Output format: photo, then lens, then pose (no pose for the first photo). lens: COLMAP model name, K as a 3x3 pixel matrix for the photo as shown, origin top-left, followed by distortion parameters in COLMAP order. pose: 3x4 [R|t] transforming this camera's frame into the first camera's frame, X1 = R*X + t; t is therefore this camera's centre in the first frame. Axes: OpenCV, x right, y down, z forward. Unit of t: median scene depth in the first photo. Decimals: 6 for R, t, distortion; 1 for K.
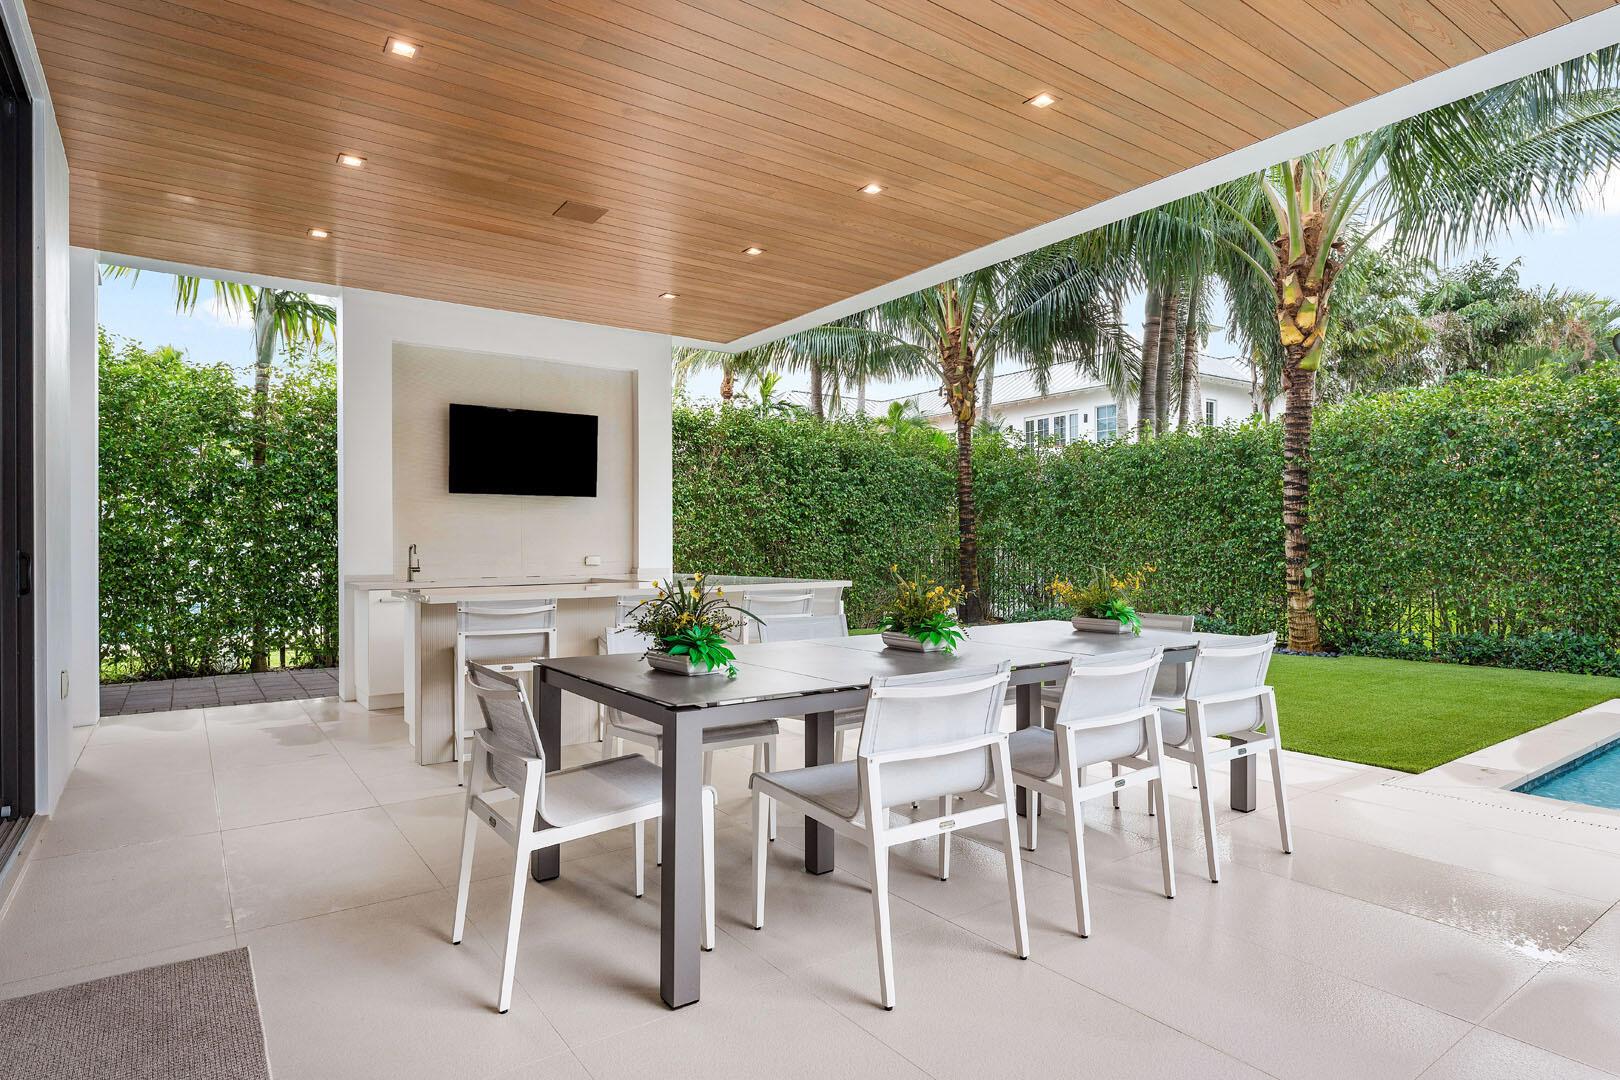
lens RADIAL K [[880.7, 0, 807.6], [0, 880.7, 553.8], [0, 0, 1]] dist [0.000069, -0.000092]
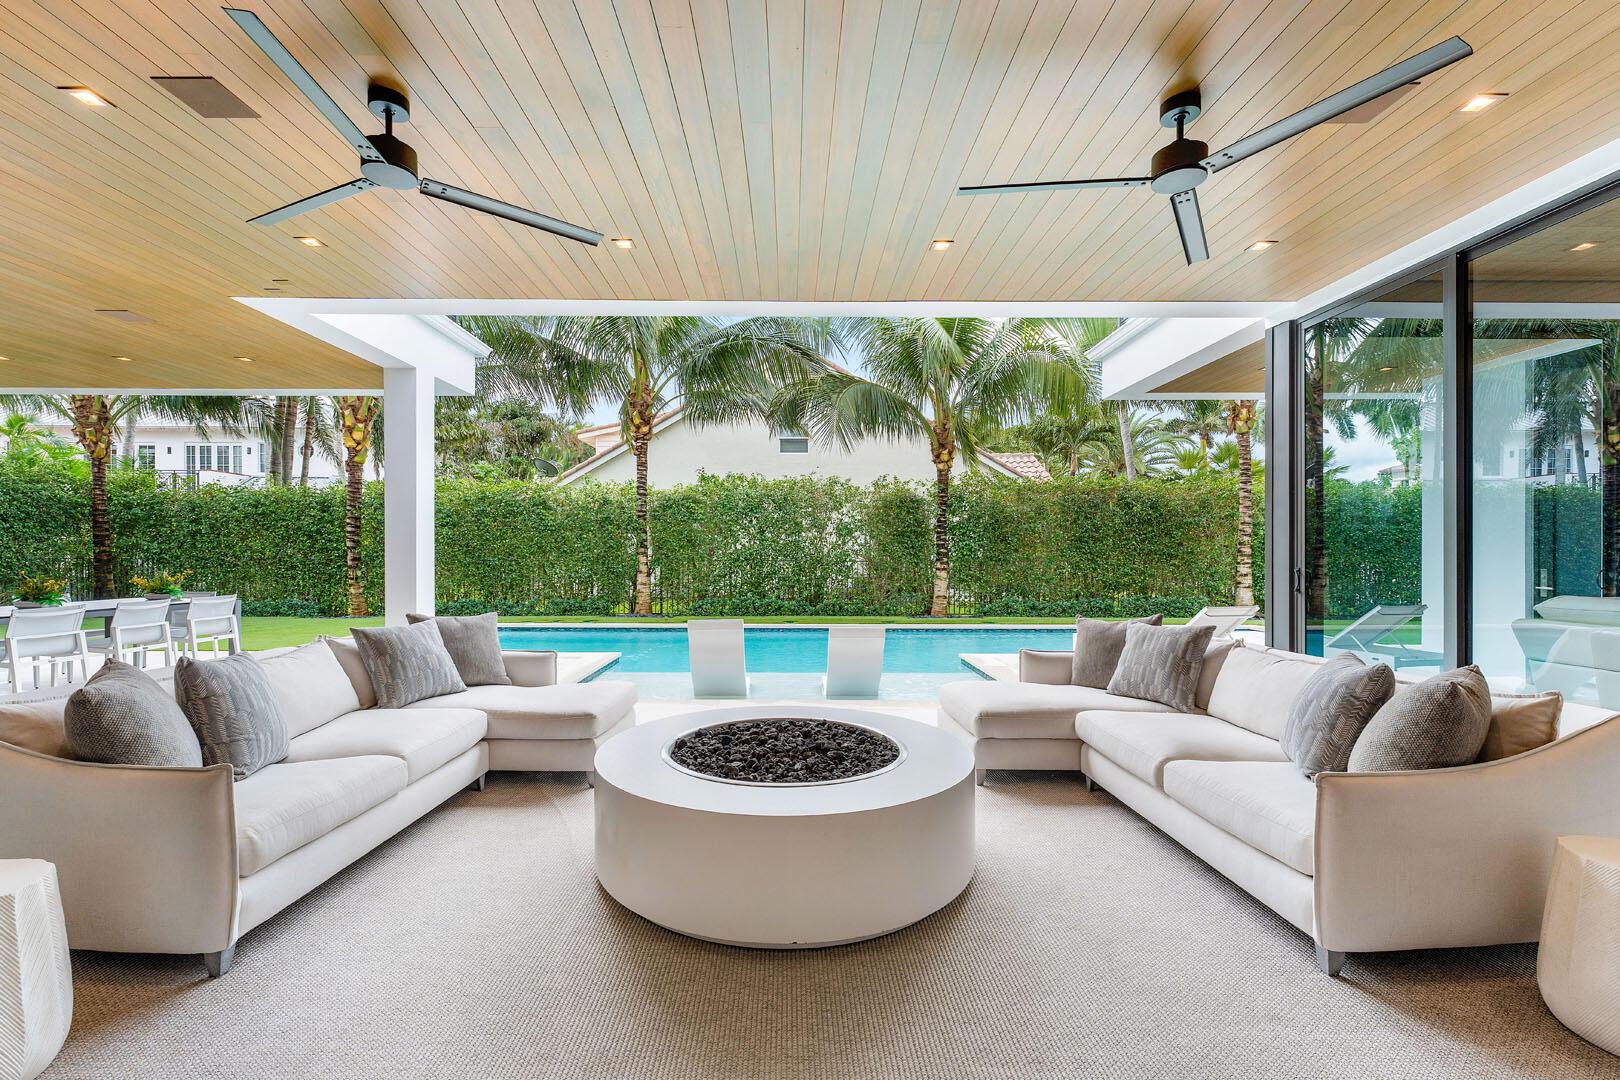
lens RADIAL K [[680.2, 0, 804.2], [0, 680.2, 560.1], [0, 0, 1]] dist [-0.000727, -0.000148]
pose [[0.571413, 0.002182, 0.820660, -0.052445], [-0.001980, 0.999997, -0.001280, -0.004759], [-0.820660, -0.000894, 0.571416, -0.463490]]
